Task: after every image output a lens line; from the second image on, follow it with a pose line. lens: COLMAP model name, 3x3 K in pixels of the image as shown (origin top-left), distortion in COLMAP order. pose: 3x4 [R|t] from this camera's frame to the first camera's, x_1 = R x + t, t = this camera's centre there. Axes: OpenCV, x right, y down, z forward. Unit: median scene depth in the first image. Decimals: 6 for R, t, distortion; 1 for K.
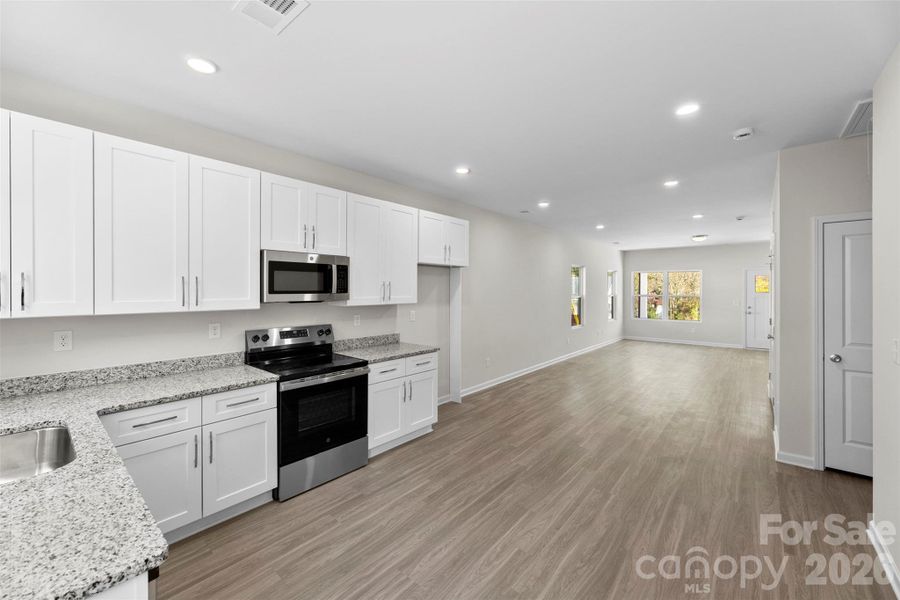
lens RADIAL K [[357.8, 0, 446.7], [0, 357.8, 294.2], [0, 0, 1]] dist [0.000208, -0.000255]
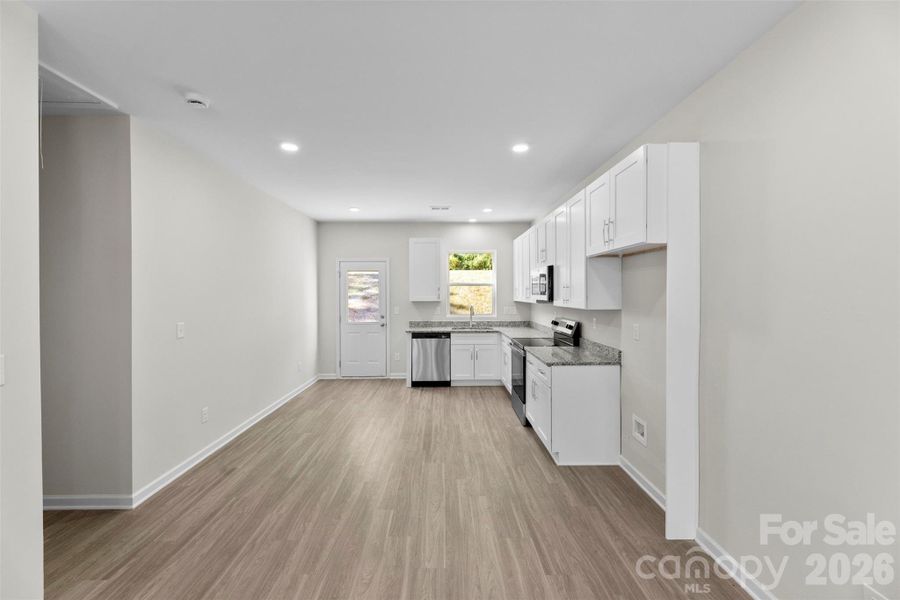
lens RADIAL K [[357.8, 0, 446.7], [0, 357.8, 294.2], [0, 0, 1]] dist [0.000208, -0.000255]
pose [[-0.746964, 0.003420, -0.664855, 1.014344], [-0.006509, 0.999901, 0.012456, -0.021160], [0.664832, 0.013631, -0.746868, 2.117990]]
